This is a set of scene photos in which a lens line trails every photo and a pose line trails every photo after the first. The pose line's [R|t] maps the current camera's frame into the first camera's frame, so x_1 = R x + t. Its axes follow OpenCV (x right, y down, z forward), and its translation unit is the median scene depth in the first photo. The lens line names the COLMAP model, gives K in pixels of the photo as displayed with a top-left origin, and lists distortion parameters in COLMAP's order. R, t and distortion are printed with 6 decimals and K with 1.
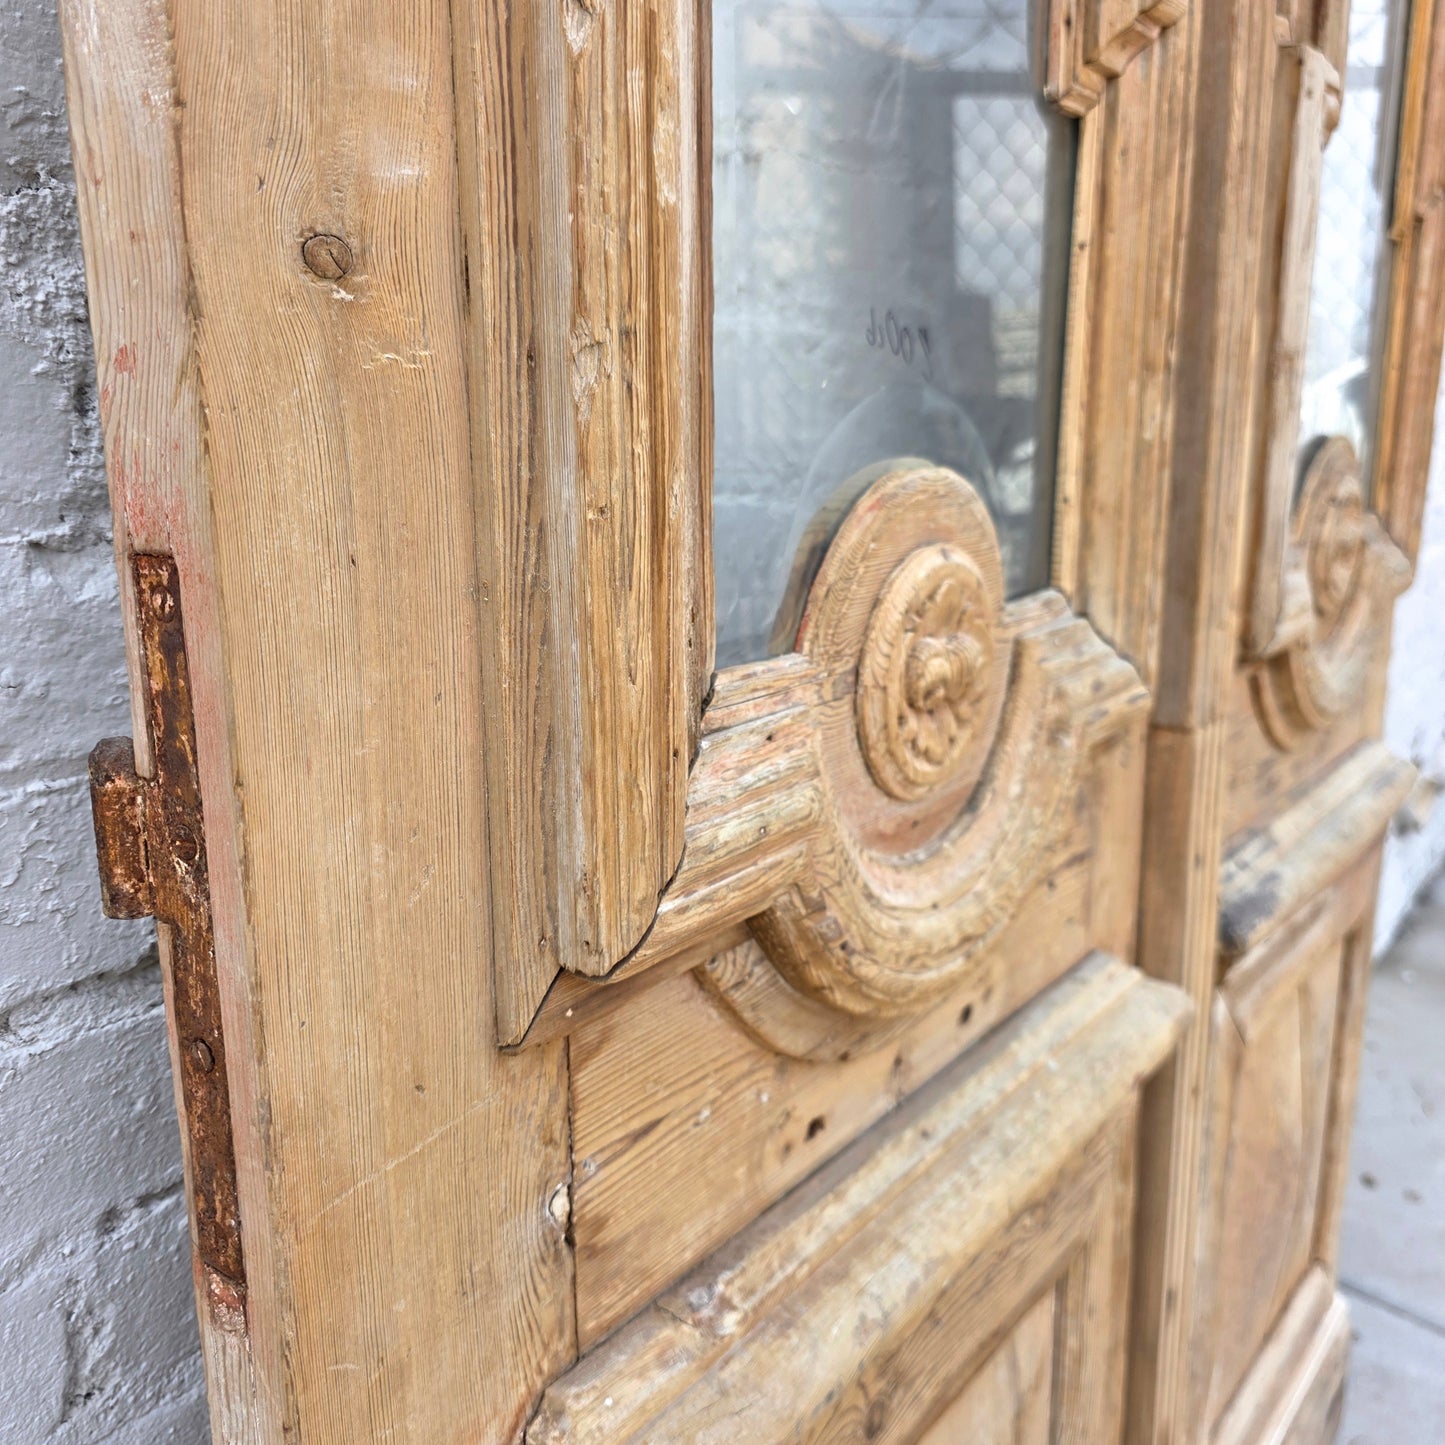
lens RADIAL K [[1296.1, 0, 711.8], [0, 1296.1, 718.7], [0, 0, 1]] dist [0.076462, -0.087342]
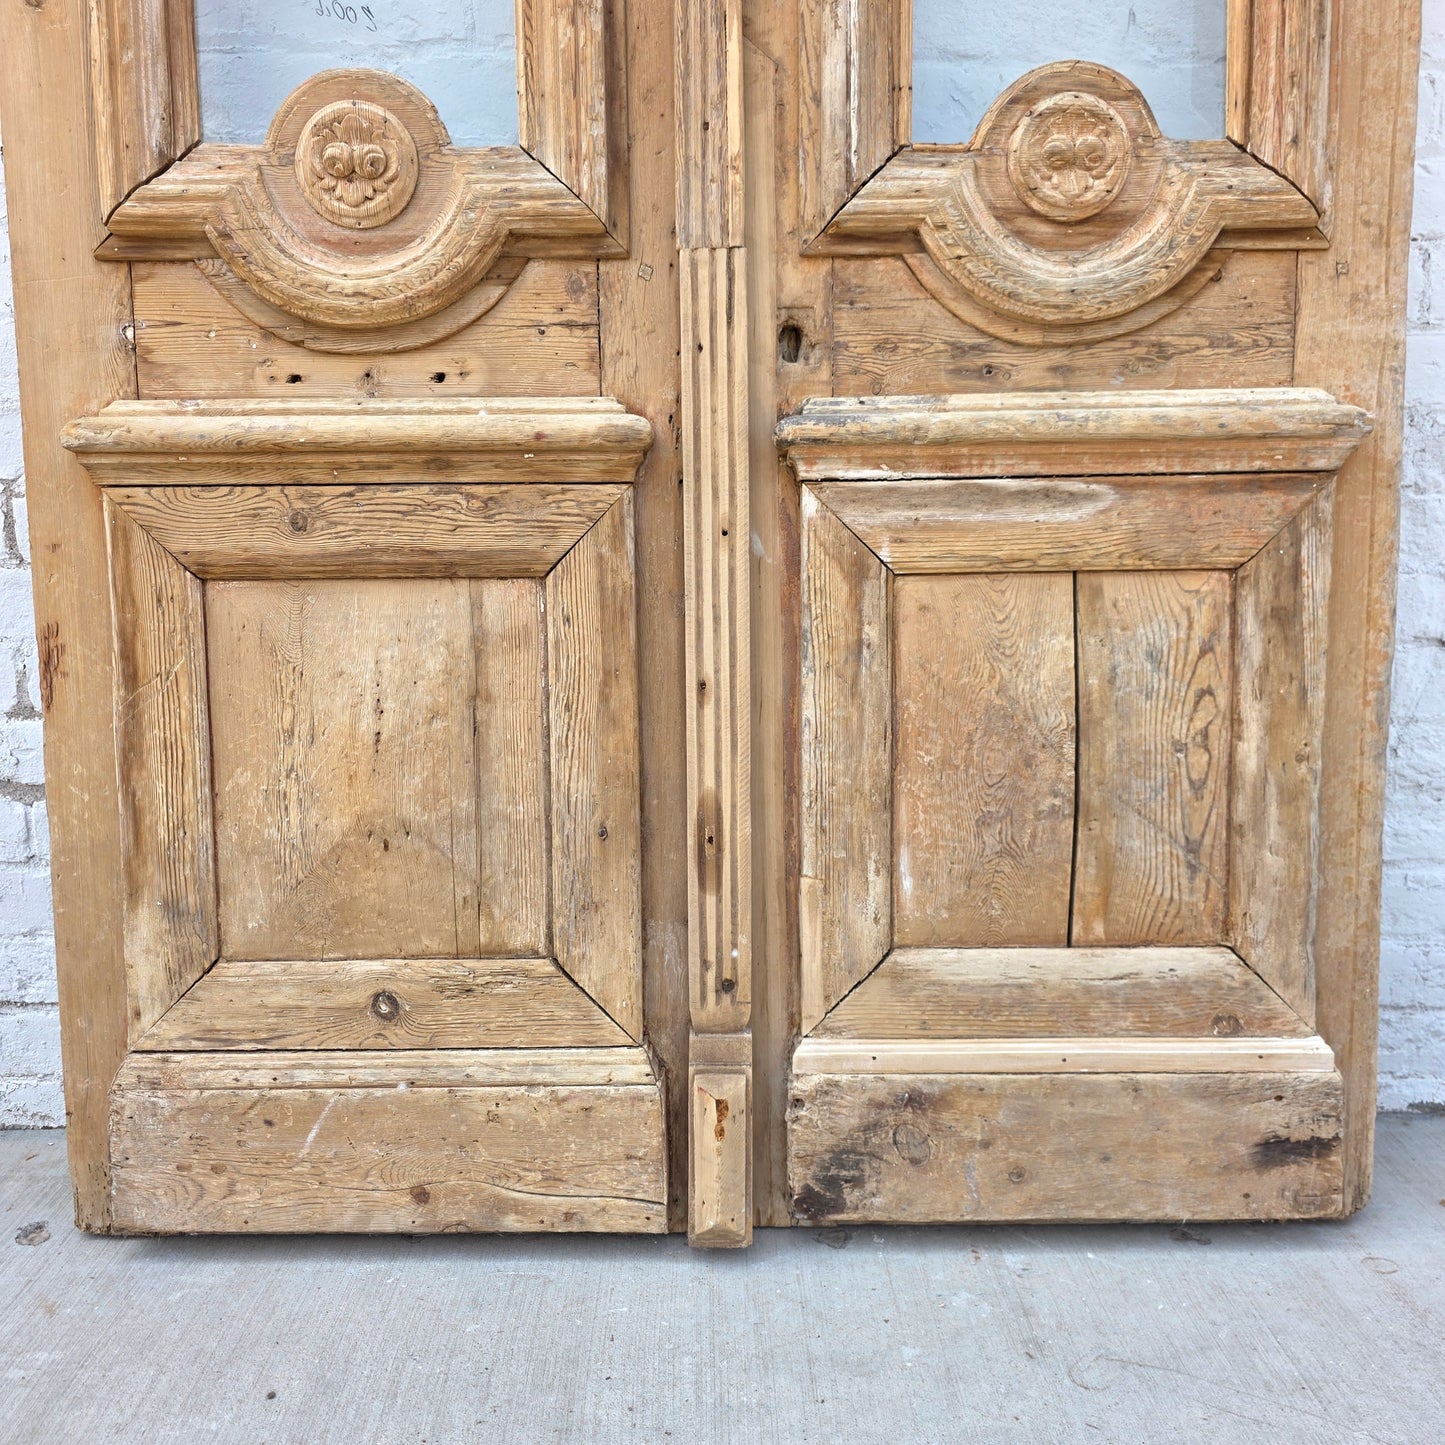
lens RADIAL K [[1304.8, 0, 703.2], [0, 1304.8, 713.8], [0, 0, 1]] dist [0.066227, -0.073674]
pose [[0.626618, 0.083361, -0.774855, 2.739513], [-0.171444, 0.984651, -0.032714, 0.993383], [0.760235, 0.153343, 0.631292, 0.258577]]
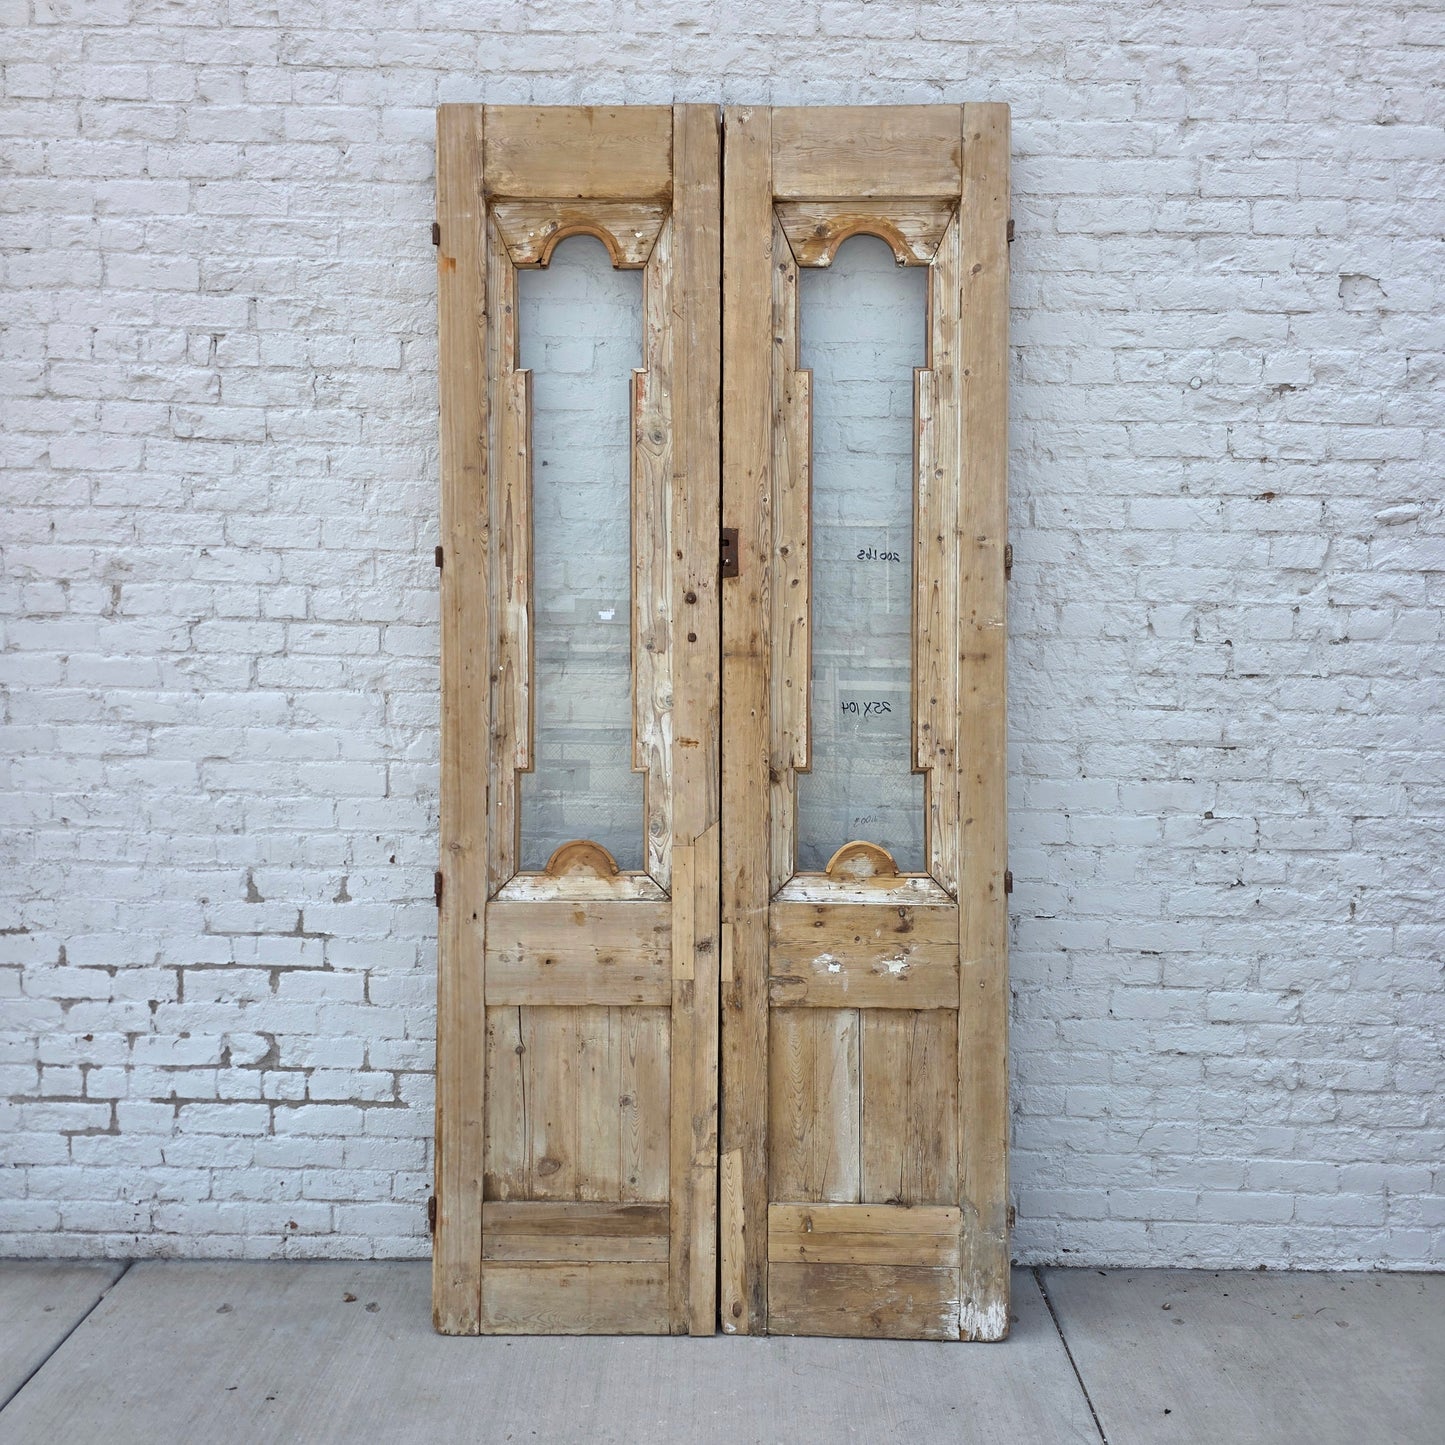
lens RADIAL K [[1284.5, 0, 696.6], [0, 1284.5, 722.1], [0, 0, 1]] dist [0.090790, -0.109891]
pose [[0.607222, 0.024321, -0.794160, 5.914339], [-0.187539, 0.975676, -0.113514, -0.207142], [0.772082, 0.217864, 0.597013, -2.209815]]
